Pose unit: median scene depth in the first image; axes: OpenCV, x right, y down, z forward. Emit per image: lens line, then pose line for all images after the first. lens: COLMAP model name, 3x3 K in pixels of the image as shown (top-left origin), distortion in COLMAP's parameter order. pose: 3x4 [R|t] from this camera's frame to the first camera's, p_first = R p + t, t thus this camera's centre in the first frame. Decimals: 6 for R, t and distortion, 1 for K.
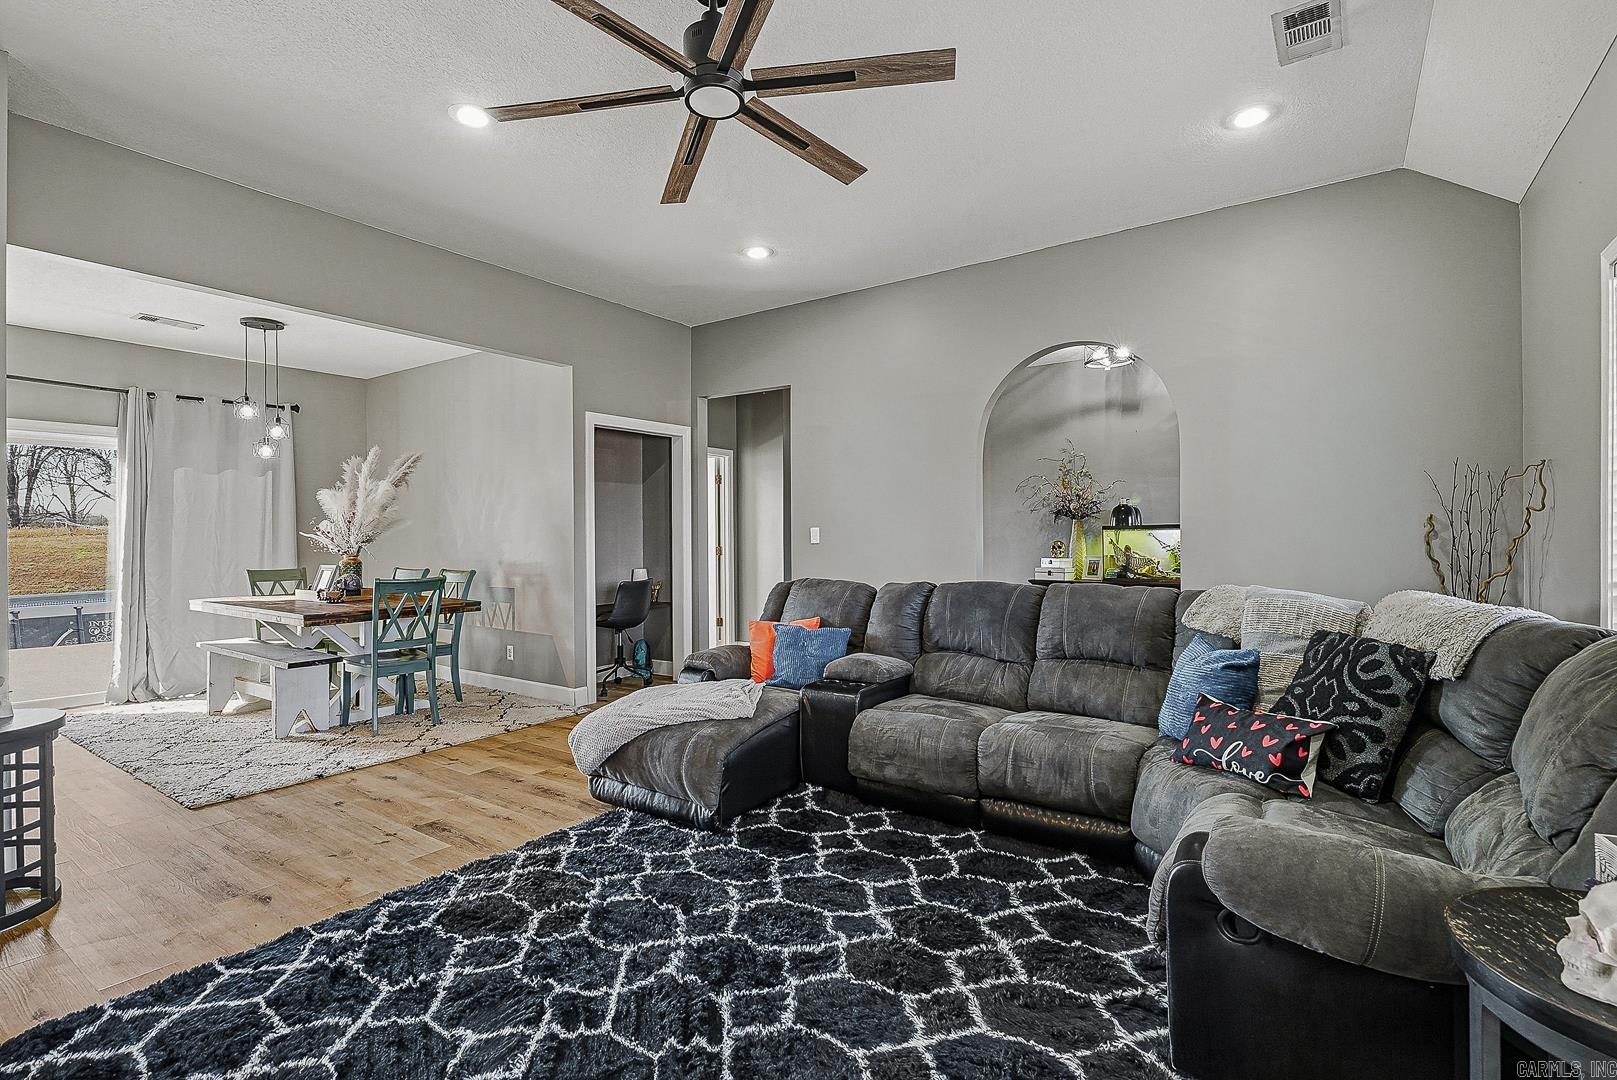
lens RADIAL K [[749.5, 0, 818.9], [0, 749.5, 538.3], [0, 0, 1]] dist [-0.004569, -0.000653]
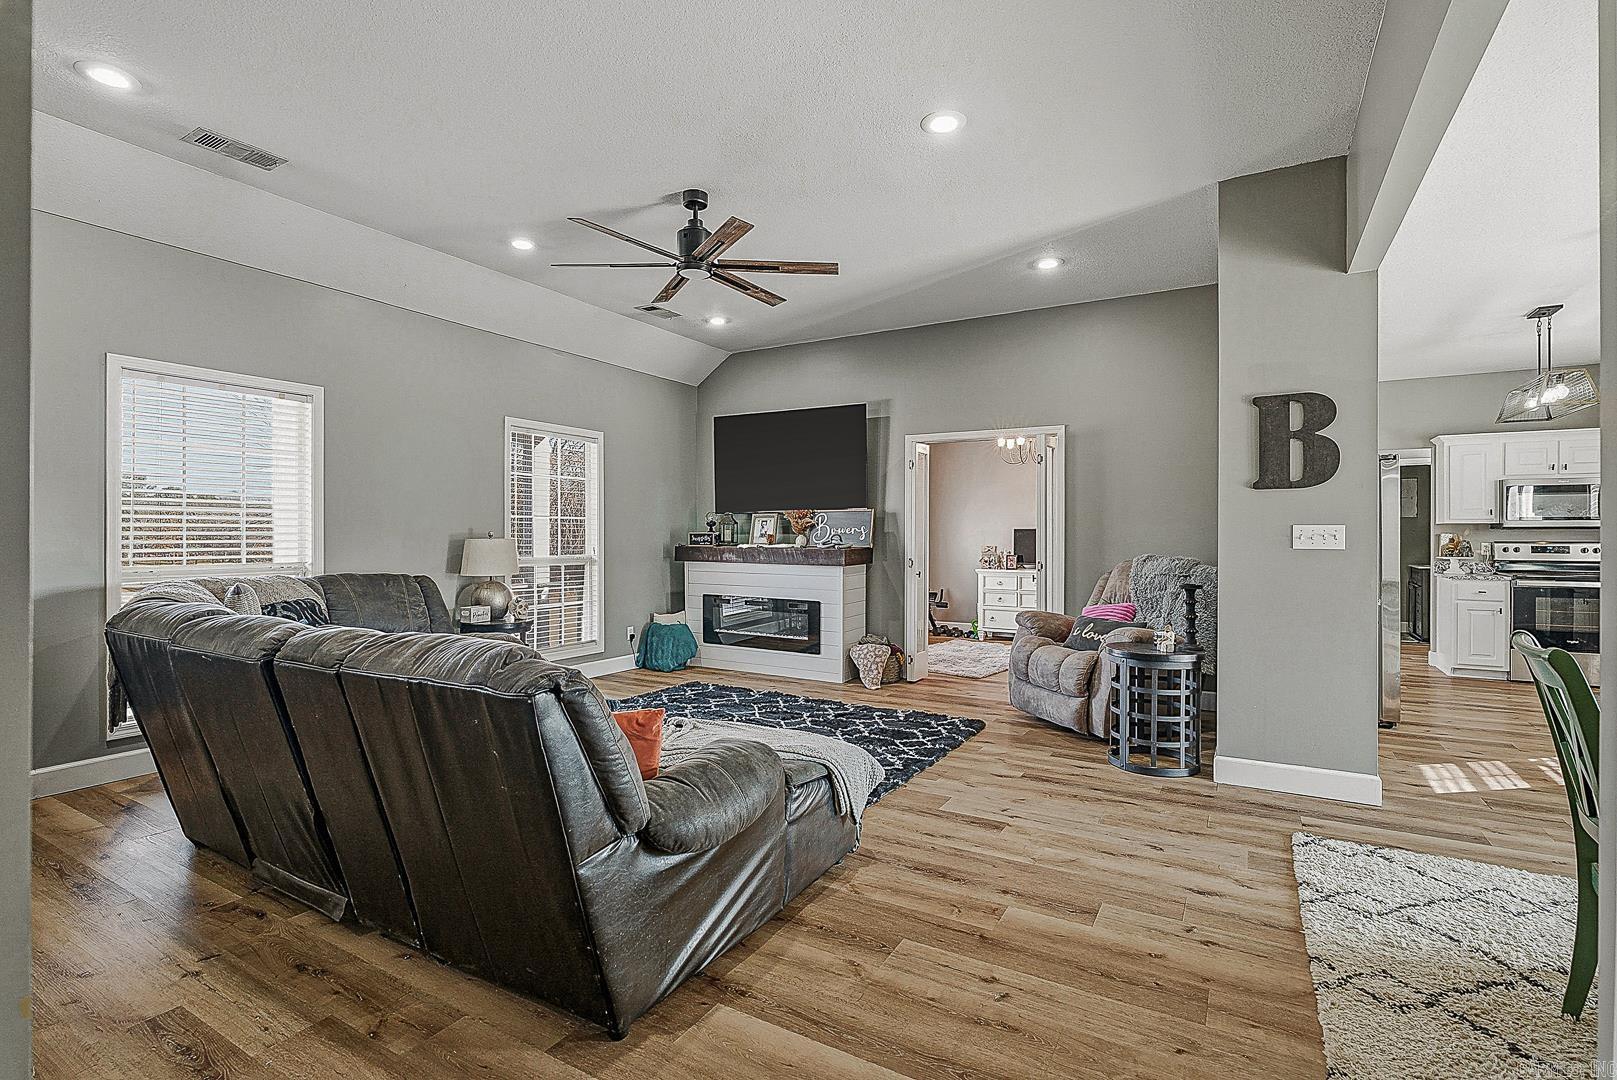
lens RADIAL K [[749.5, 0, 804.8], [0, 749.5, 536.9], [0, 0, 1]] dist [-0.004569, -0.000653]
pose [[-0.998299, 0.004296, -0.058144, -0.190184], [0.003856, 0.999963, 0.007677, -0.008242], [0.058175, 0.007440, -0.998279, 1.792526]]
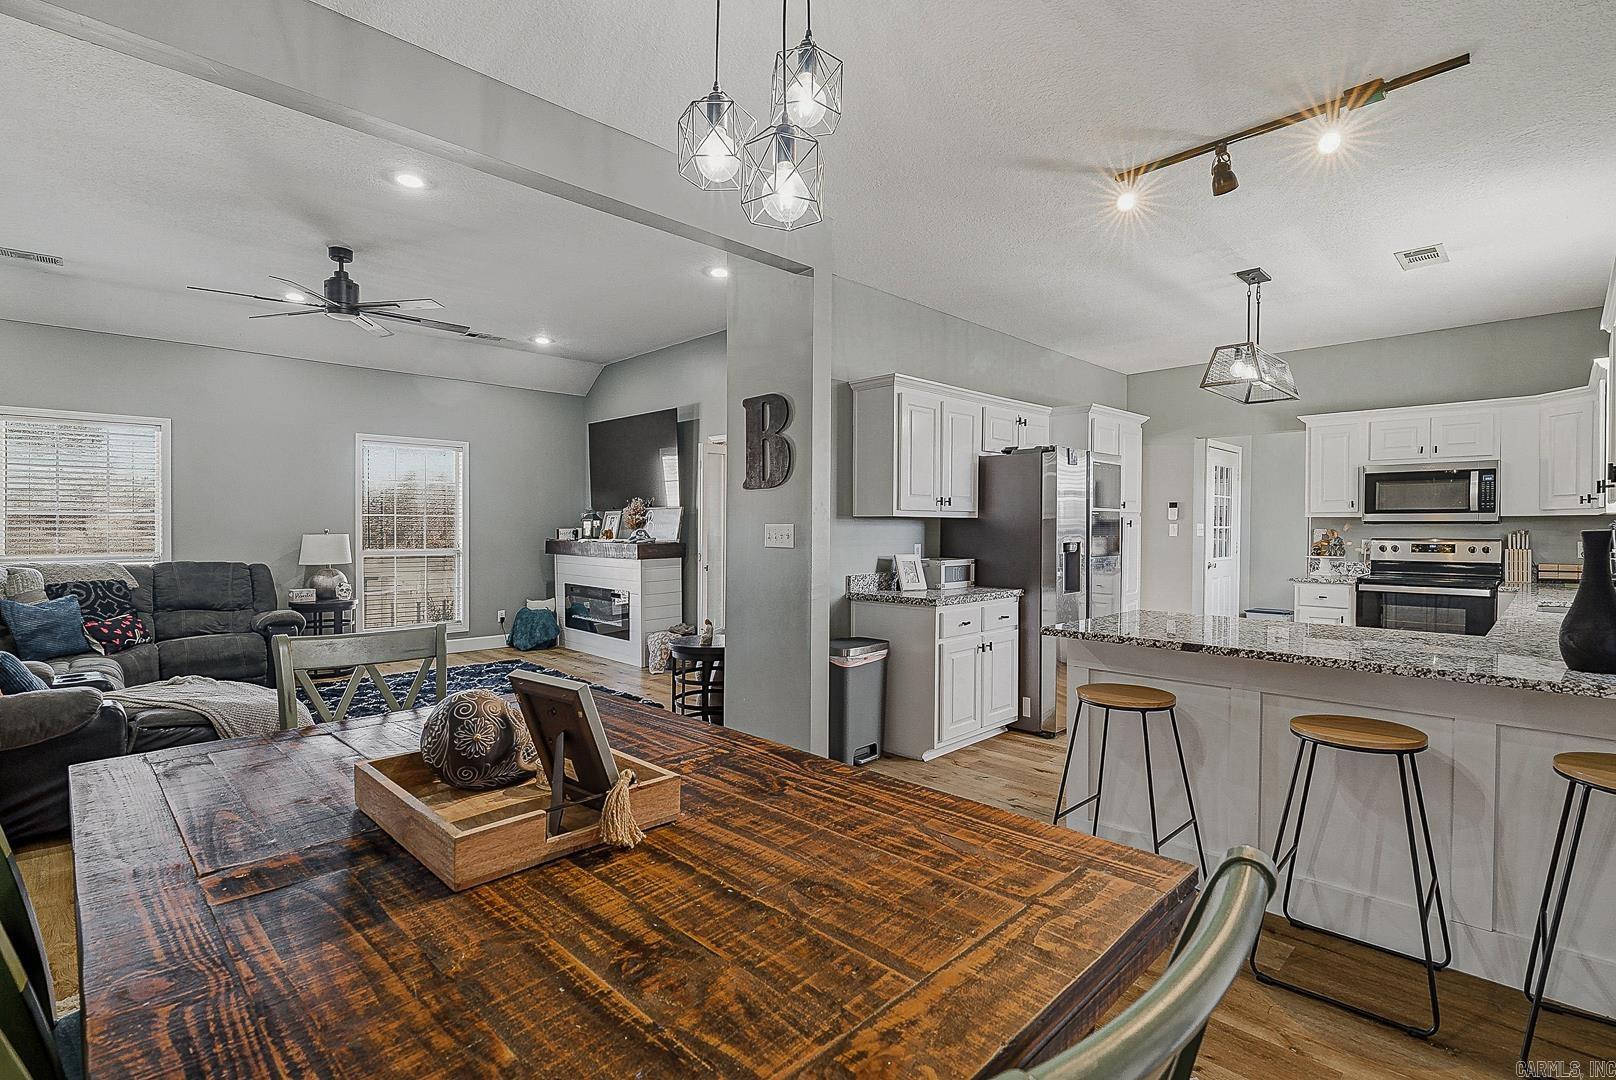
lens RADIAL K [[749.0, 0, 808.3], [0, 749.0, 537.6], [0, 0, 1]] dist [-0.004569, -0.000653]
pose [[-0.979877, 0.002263, 0.199590, -1.182183], [0.006172, 0.999801, 0.018961, -0.015014], [-0.199507, 0.019811, -0.979696, 1.815534]]
